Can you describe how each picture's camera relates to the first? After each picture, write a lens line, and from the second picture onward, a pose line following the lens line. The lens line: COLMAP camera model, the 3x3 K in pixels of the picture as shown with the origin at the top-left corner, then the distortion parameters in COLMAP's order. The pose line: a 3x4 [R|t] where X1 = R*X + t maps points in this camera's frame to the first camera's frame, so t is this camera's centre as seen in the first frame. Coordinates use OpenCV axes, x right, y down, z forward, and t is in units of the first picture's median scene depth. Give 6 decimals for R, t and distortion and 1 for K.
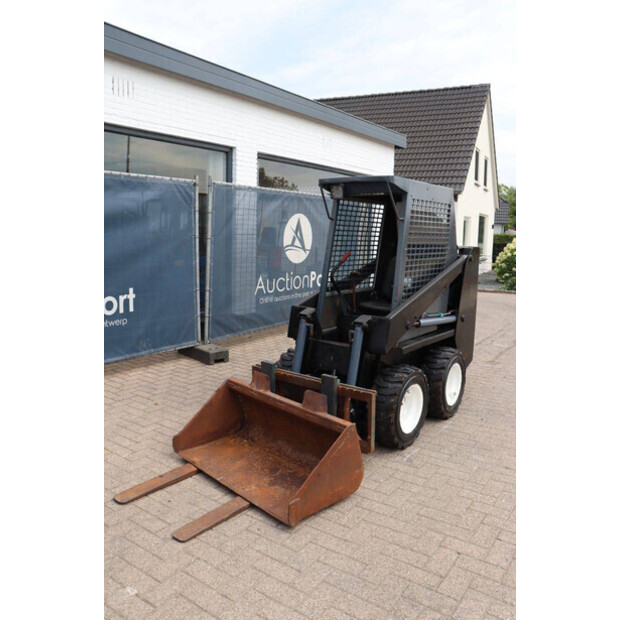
lens RADIAL K [[514.3, 0, 310.0], [0, 514.3, 310.0], [0, 0, 1]] dist [-0.164259, 0.146742]
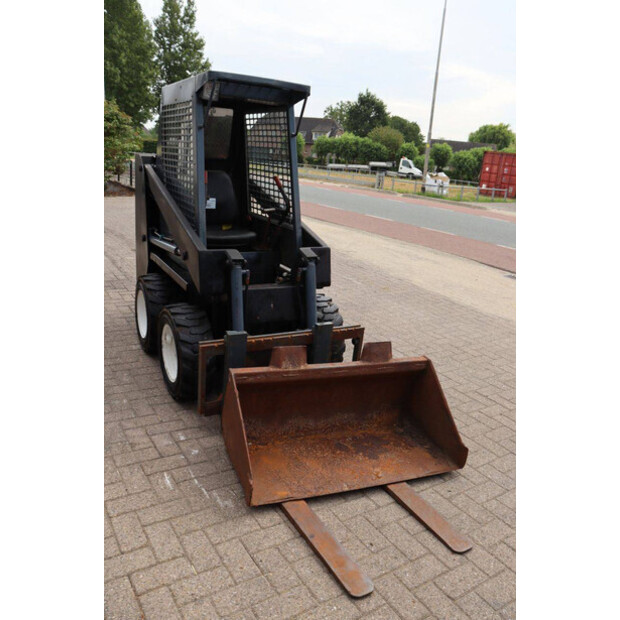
lens RADIAL K [[504.2, 0, 310.0], [0, 504.2, 310.0], [0, 0, 1]] dist [-0.171542, 0.151807]
pose [[0.392501, -0.261848, 0.881691, -0.729582], [0.062126, 0.963977, 0.258629, -0.118351], [-0.917651, -0.046736, 0.394629, 0.694077]]
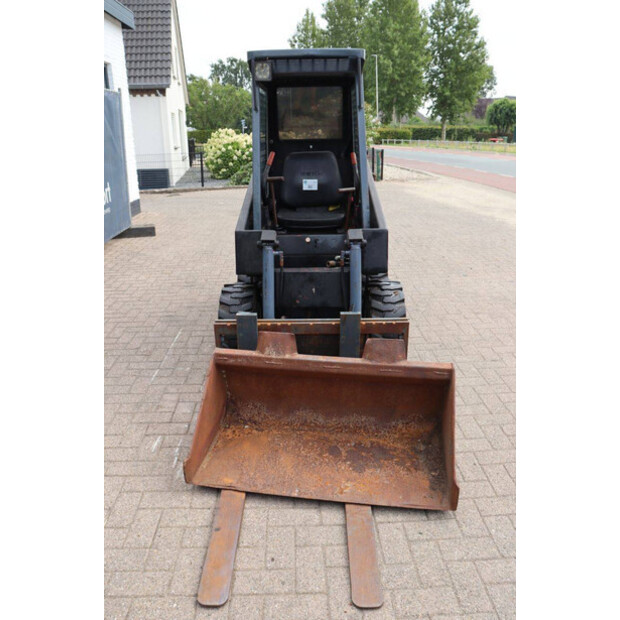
lens RADIAL K [[504.2, 0, 310.0], [0, 504.2, 310.0], [0, 0, 1]] dist [-0.171542, 0.151807]
pose [[0.801682, -0.233703, 0.550171, -0.439789], [0.120919, 0.964779, 0.233623, -0.064250], [-0.585392, -0.120765, 0.801706, 0.424592]]
